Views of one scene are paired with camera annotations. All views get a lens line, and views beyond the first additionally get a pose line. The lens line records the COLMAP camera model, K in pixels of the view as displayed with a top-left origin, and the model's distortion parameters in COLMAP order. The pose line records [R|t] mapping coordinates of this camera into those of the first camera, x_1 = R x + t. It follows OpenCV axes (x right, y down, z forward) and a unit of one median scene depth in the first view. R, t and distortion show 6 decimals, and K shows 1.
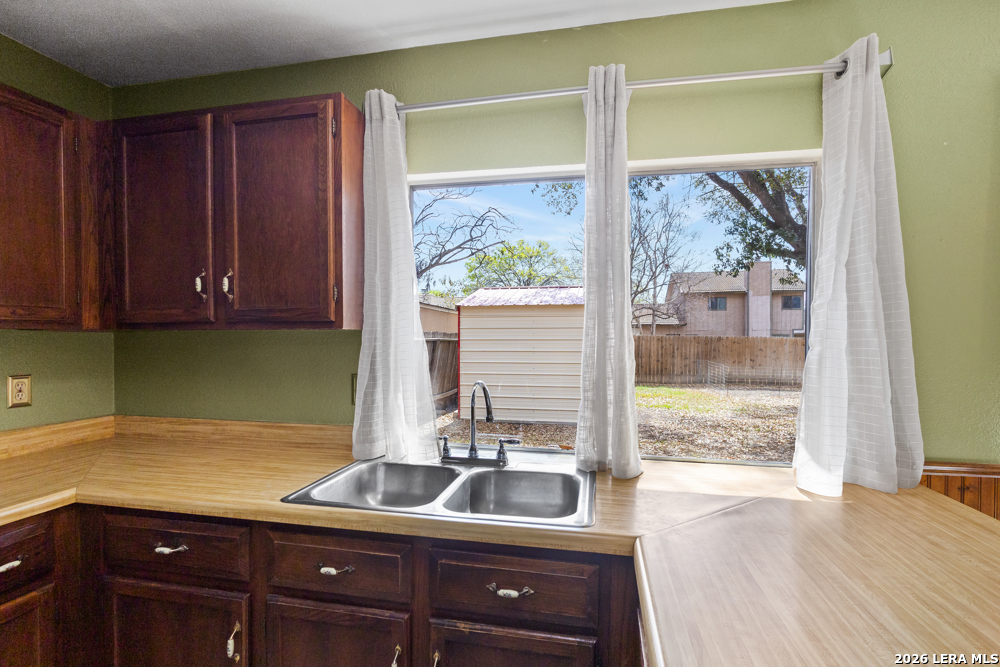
lens RADIAL K [[482.3, 0, 498.6], [0, 482.3, 345.0], [0, 0, 1]] dist [-0.008847, 0.000269]
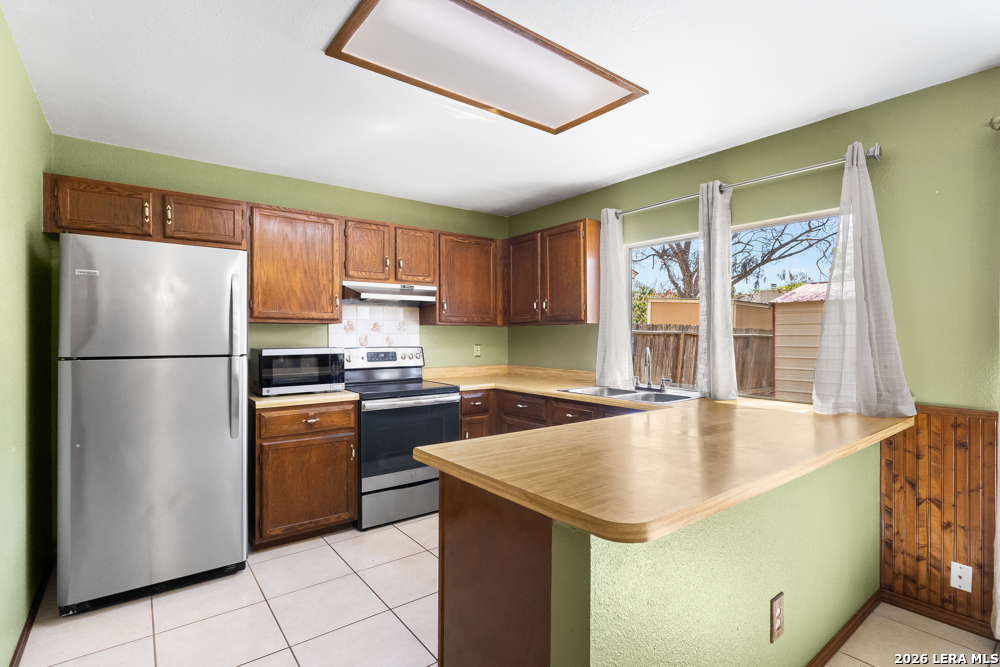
lens RADIAL K [[478.0, 0, 500.0], [0, 478.0, 333.5], [0, 0, 1]] dist [-0.010629, 0.000351]
pose [[0.763533, -0.004597, -0.645752, 0.766965], [-0.009898, 0.999774, -0.018820, 0.057858], [0.645692, 0.020762, 0.763315, -0.910065]]
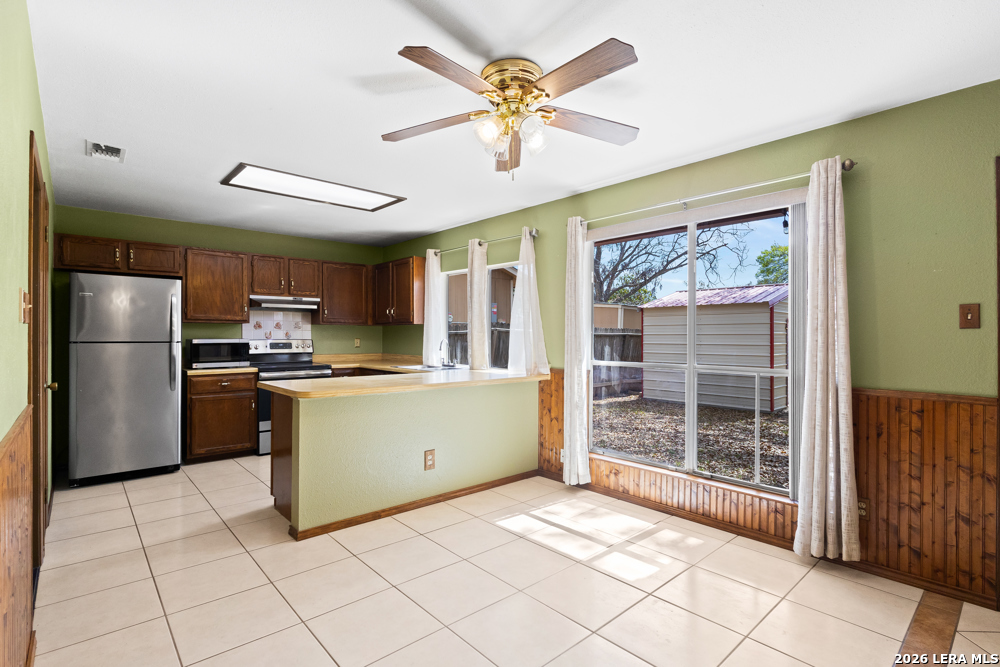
lens RADIAL K [[478.0, 0, 500.0], [0, 478.0, 333.5], [0, 0, 1]] dist [-0.010629, 0.000351]
pose [[0.808957, -0.001772, -0.587865, 2.094282], [-0.011861, 0.999743, -0.019335, 0.090993], [0.587748, 0.022614, 0.808728, -1.342341]]
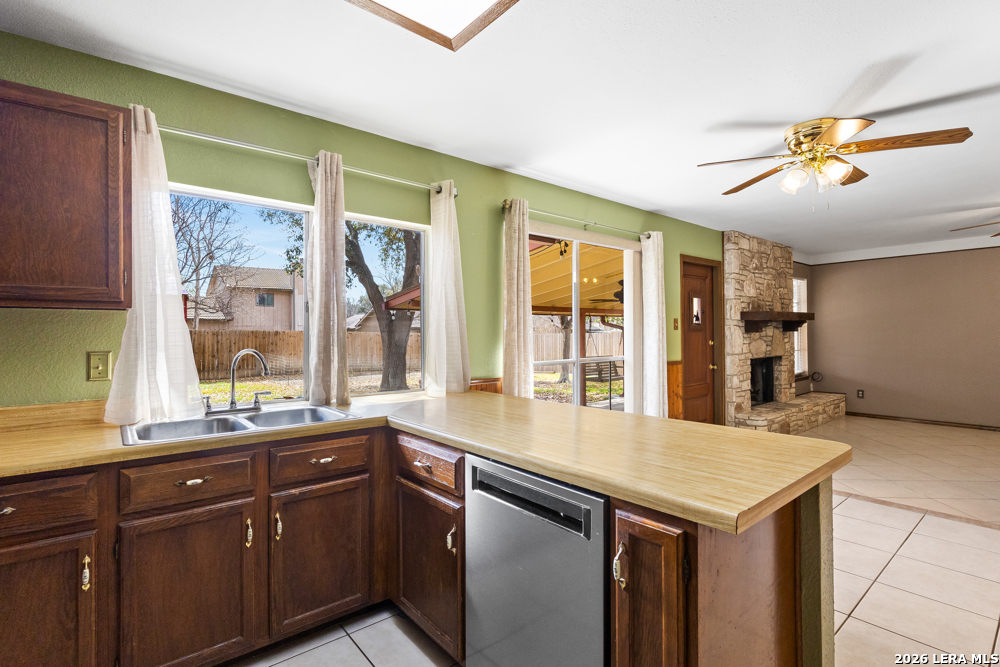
lens RADIAL K [[473.7, 0, 499.2], [0, 473.7, 329.4], [0, 0, 1]] dist [-0.005375, -0.000362]
pose [[0.619737, -0.001301, 0.784809, -0.647062], [0.020355, 0.999689, -0.014416, 0.050528], [-0.784546, 0.024909, 0.619570, -0.401554]]
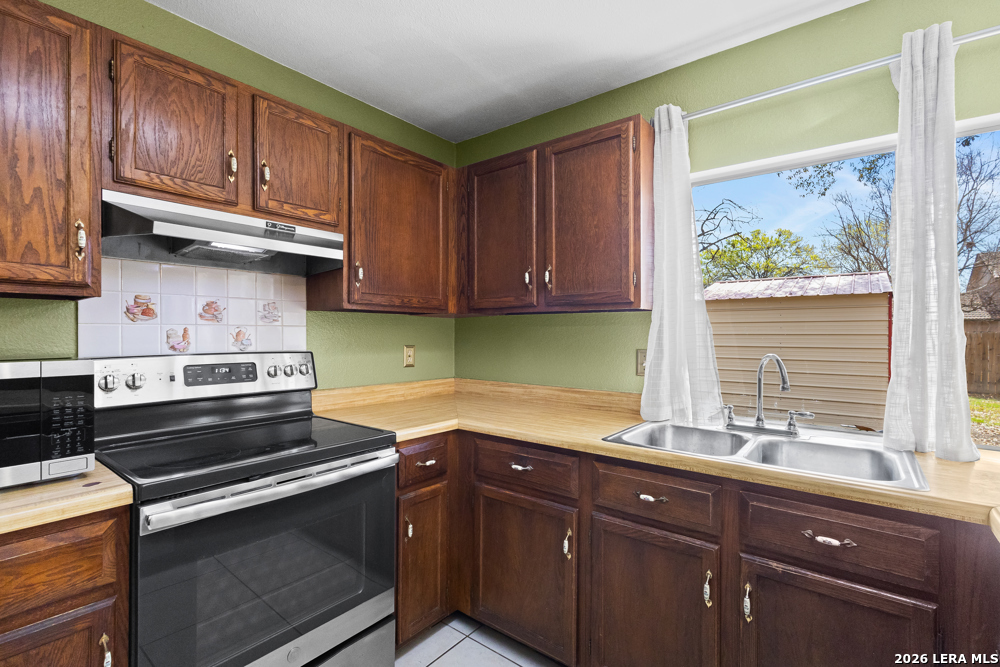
lens RADIAL K [[459.3, 0, 500.0], [0, 459.3, 333.5], [0, 0, 1]] dist [0.002034, 0.000209]
pose [[0.897406, 0.001521, -0.441203, -0.126347], [-0.010644, 0.999778, -0.018204, 0.052771], [0.441077, 0.021033, 0.897223, -0.178288]]
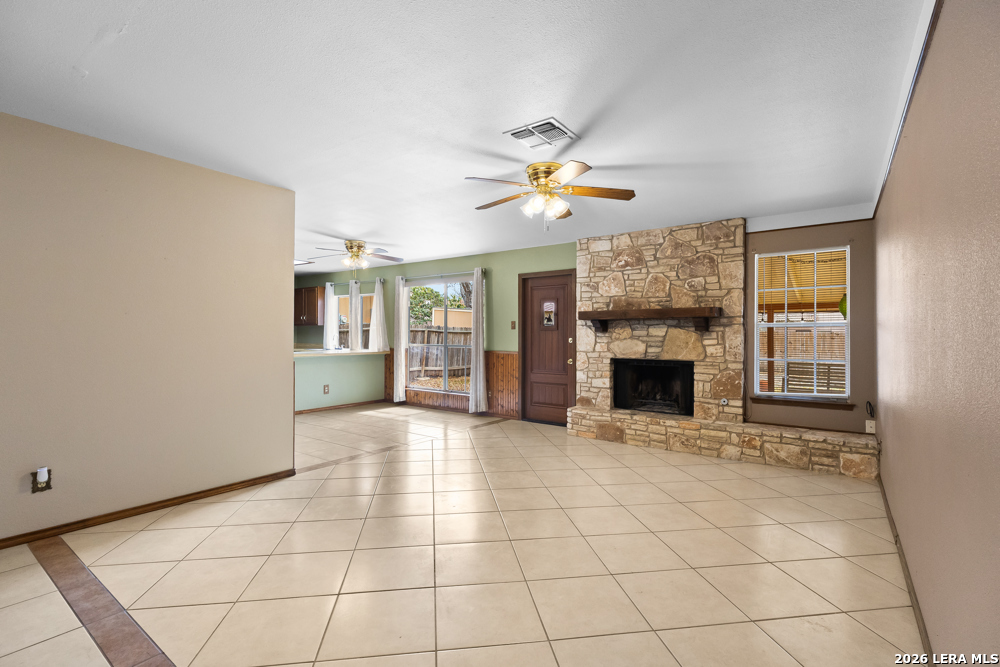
lens RADIAL K [[460.9, 0, 500.1], [0, 460.9, 330.8], [0, 0, 1]] dist [0.003621, 0.000814]
pose [[0.910981, -0.000805, -0.412447, 3.964099], [-0.009807, 0.999673, -0.023610, 0.143611], [0.412332, 0.025553, 0.910675, -3.179129]]
